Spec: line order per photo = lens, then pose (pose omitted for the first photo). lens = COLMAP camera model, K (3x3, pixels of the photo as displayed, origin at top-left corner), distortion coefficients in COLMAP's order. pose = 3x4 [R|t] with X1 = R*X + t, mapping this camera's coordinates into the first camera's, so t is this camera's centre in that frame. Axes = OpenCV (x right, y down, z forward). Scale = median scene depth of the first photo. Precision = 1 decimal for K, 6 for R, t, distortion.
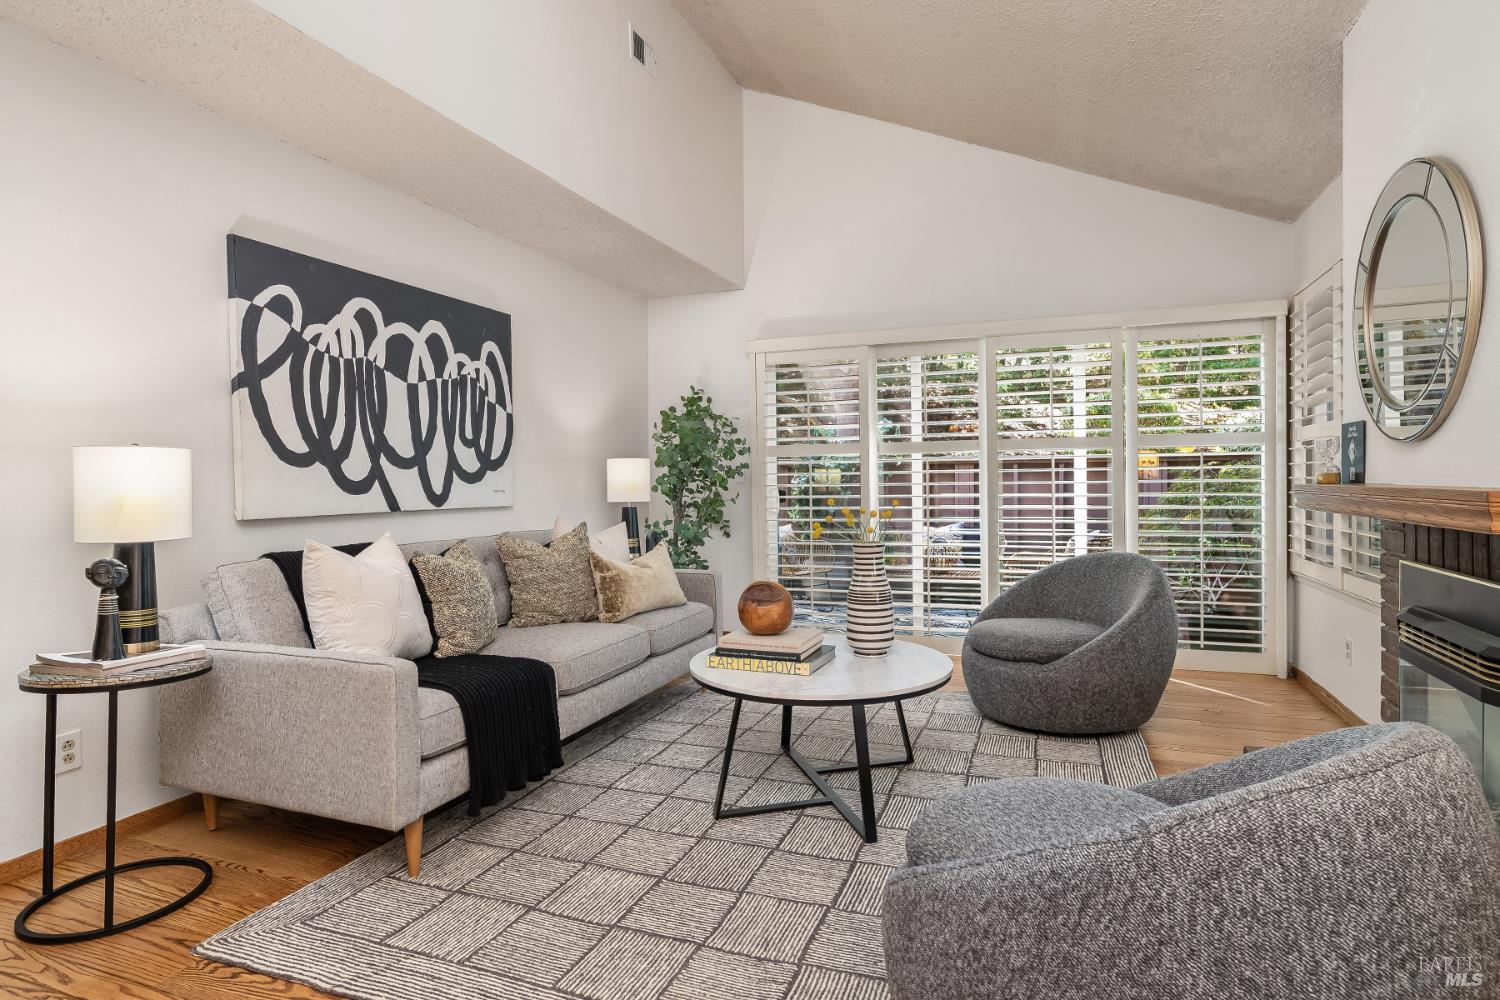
lens RADIAL K [[770.7, 0, 750.0], [0, 770.7, 500.0], [0, 0, 1]] dist [-0.016615, -0.000218]
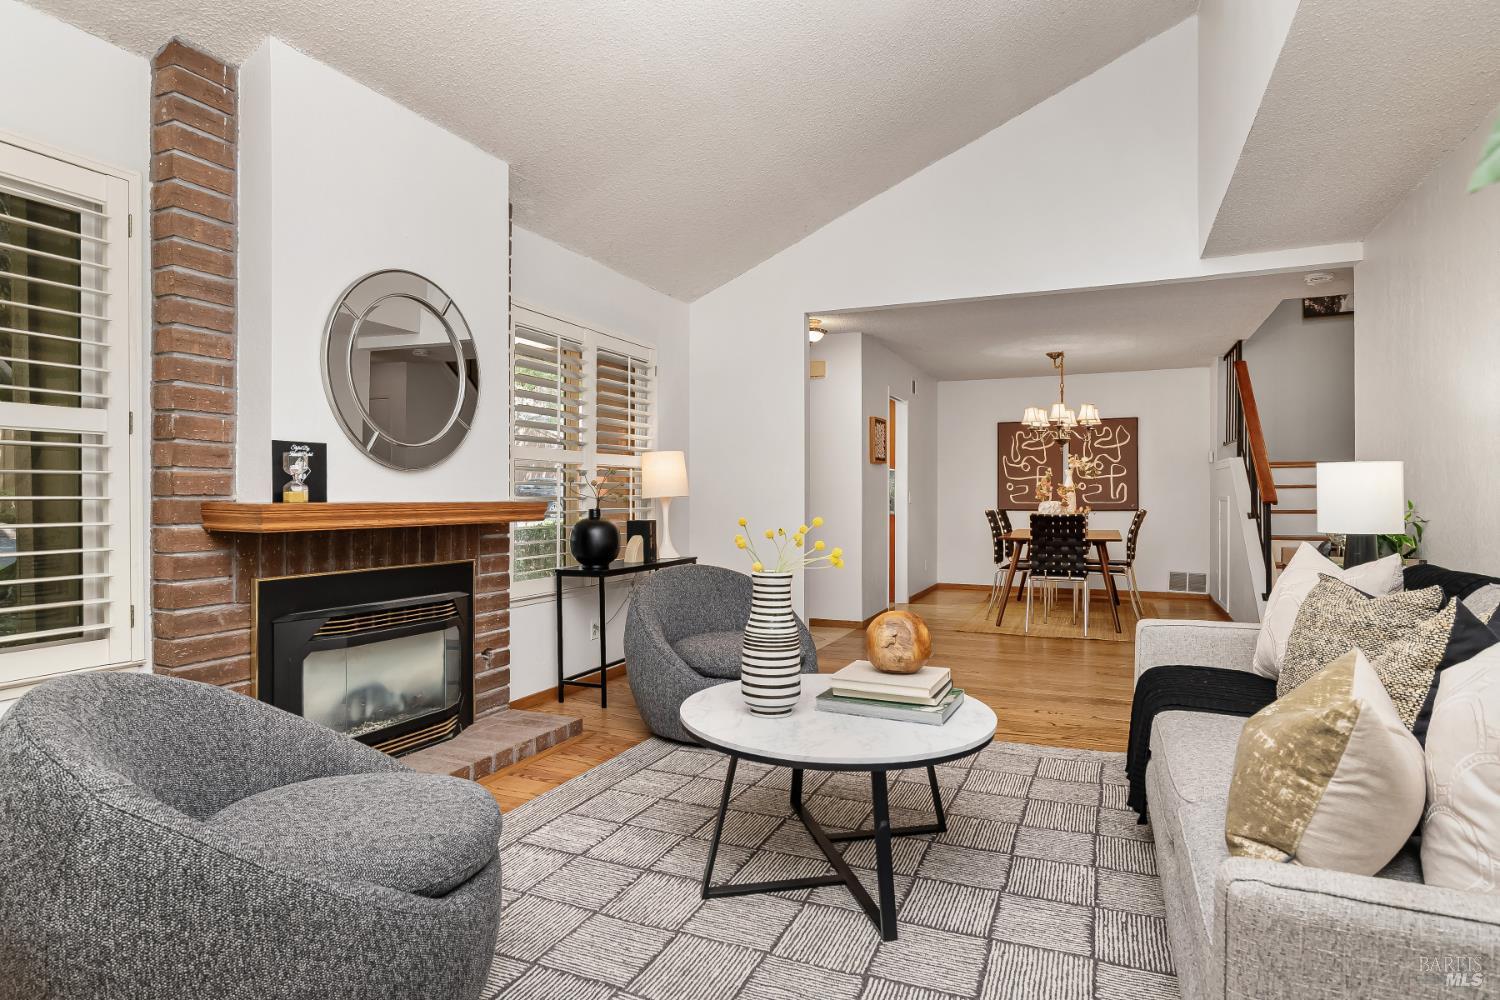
lens RADIAL K [[842.8, 0, 750.0], [0, 842.8, 500.0], [0, 0, 1]] dist [-0.026341, -0.000119]
pose [[-0.999354, 0.010351, 0.034414, 0.144918], [0.011348, 0.999517, 0.028921, -0.043530], [-0.034098, 0.029293, -0.998989, 1.847629]]
